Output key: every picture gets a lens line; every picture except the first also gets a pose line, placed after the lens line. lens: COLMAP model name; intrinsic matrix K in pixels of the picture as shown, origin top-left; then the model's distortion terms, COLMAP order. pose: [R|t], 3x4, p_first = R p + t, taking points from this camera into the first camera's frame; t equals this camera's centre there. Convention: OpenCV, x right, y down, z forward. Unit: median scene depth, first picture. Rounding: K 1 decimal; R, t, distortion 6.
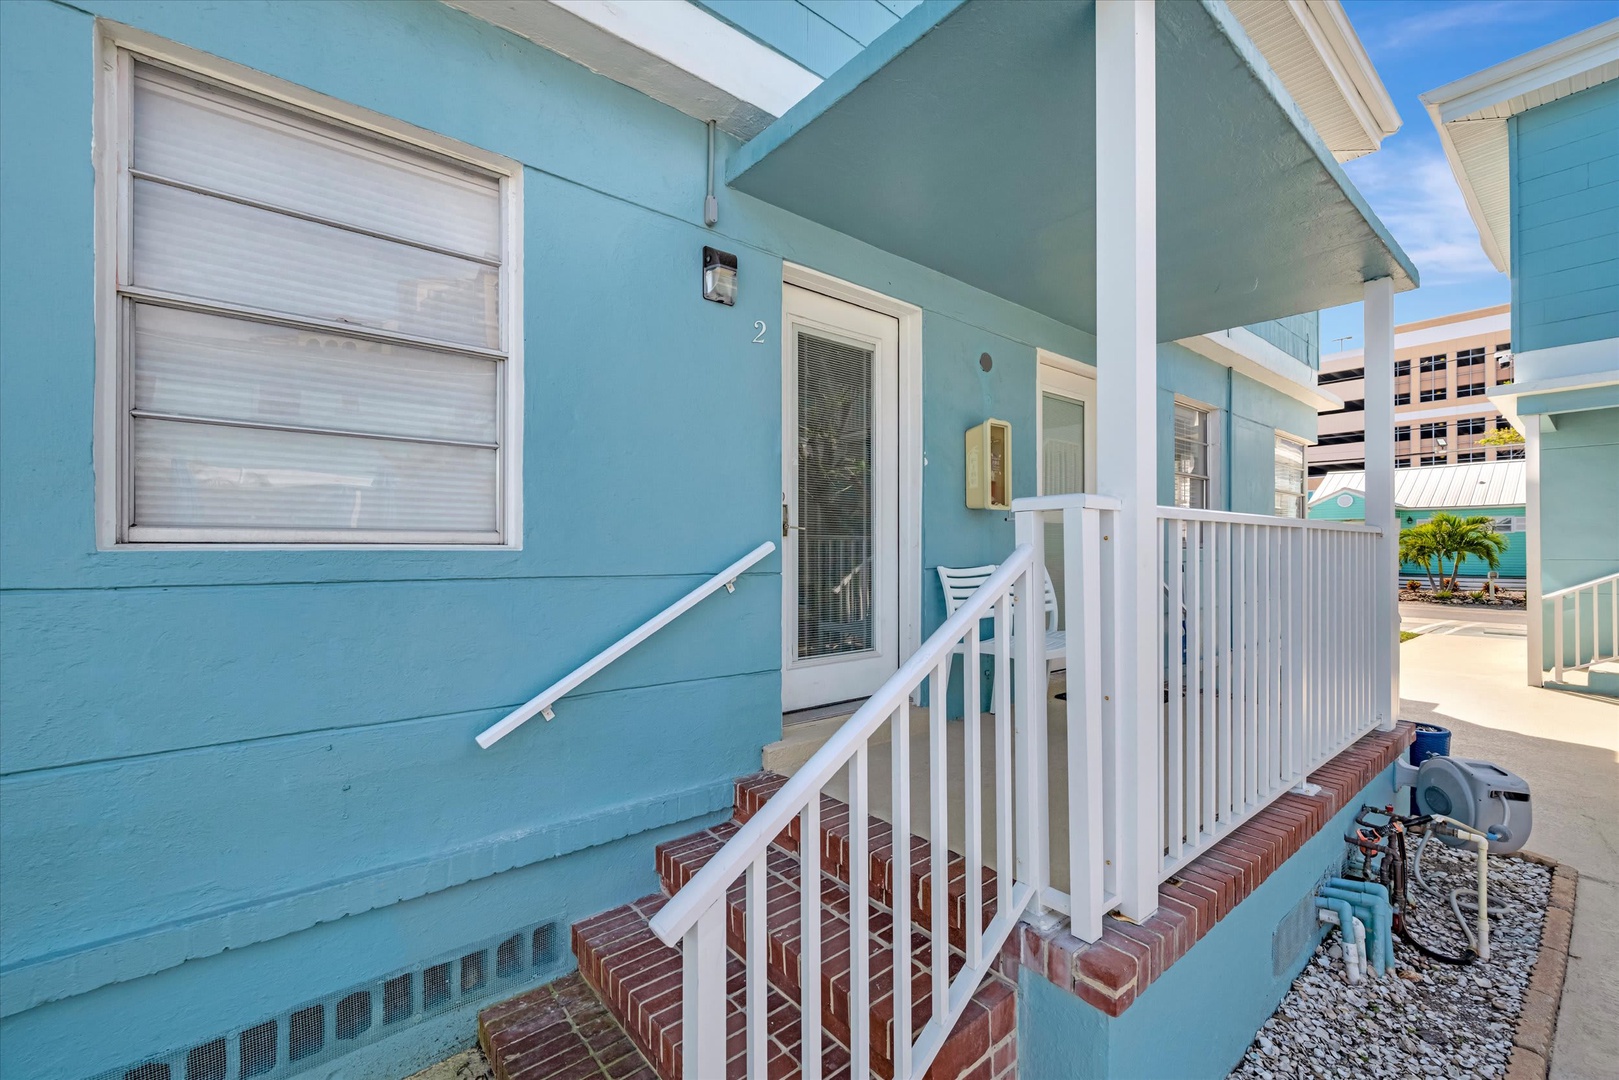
lens RADIAL K [[693.7, 0, 787.2], [0, 693.7, 542.6], [0, 0, 1]] dist [0.020531, -0.004820]
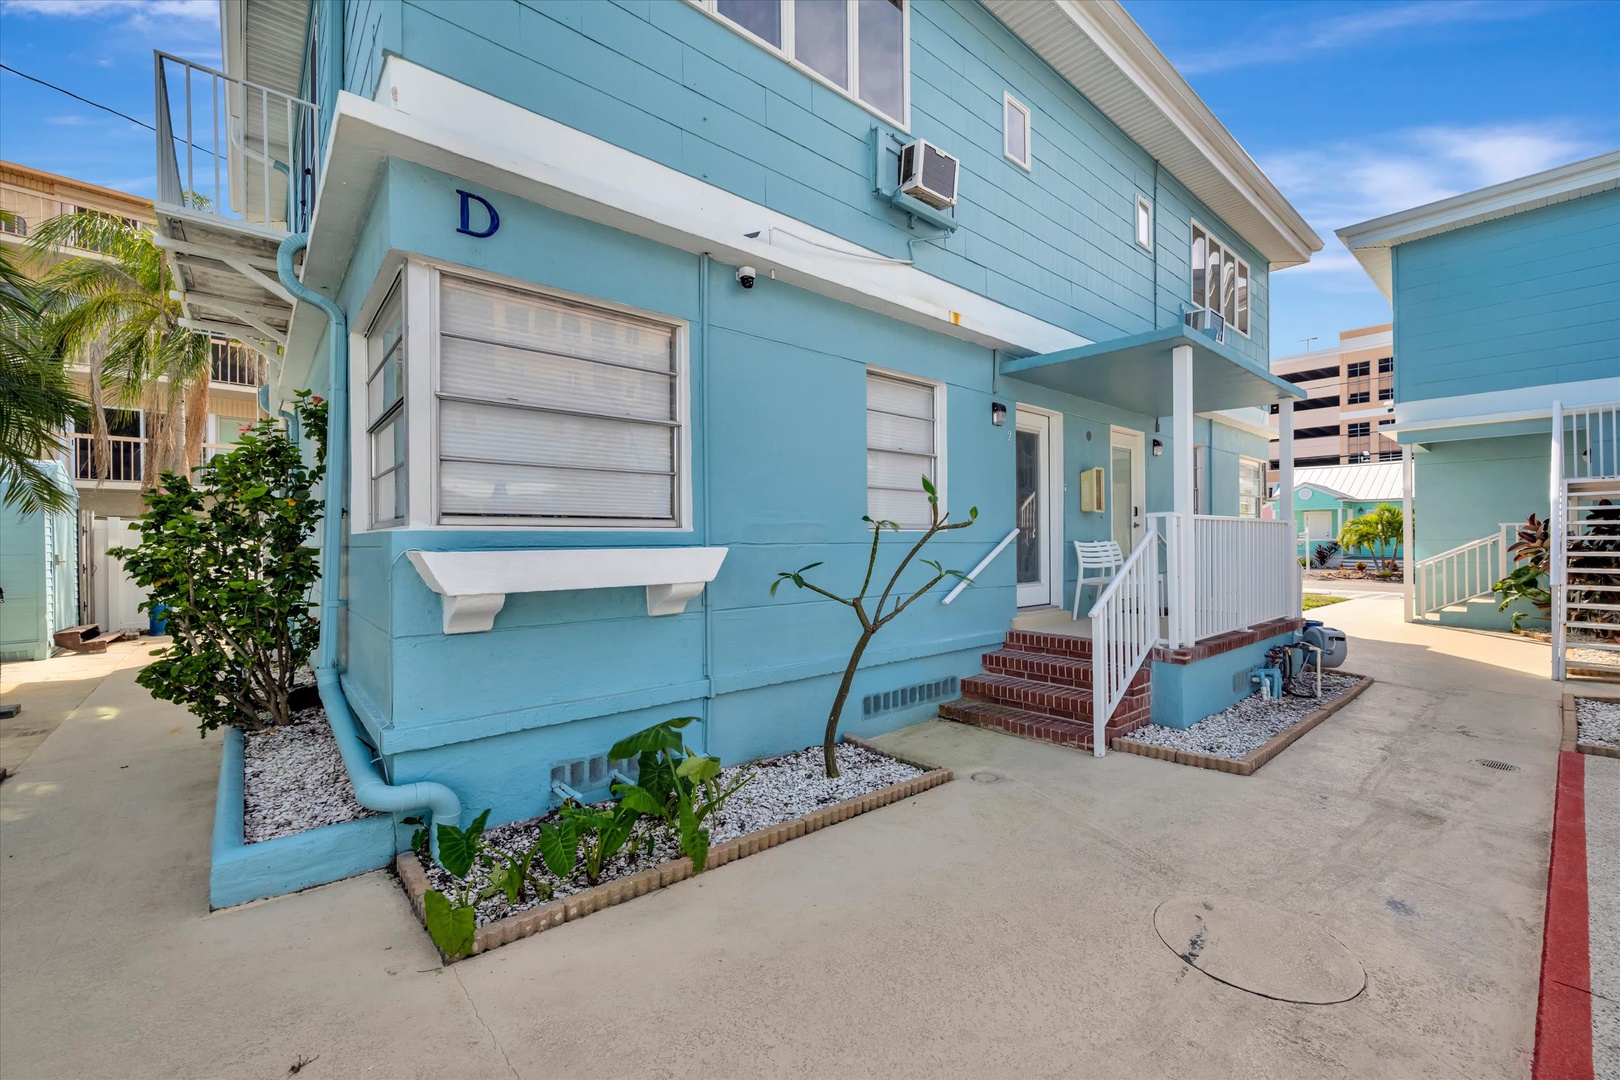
lens RADIAL K [[694.1, 0, 787.7], [0, 694.1, 542.6], [0, 0, 1]] dist [0.020531, -0.004820]
pose [[0.999596, -0.008429, 0.027129, -0.792187], [0.008169, 0.999920, 0.009680, 0.014519], [-0.027209, -0.009455, 0.999585, -1.193824]]
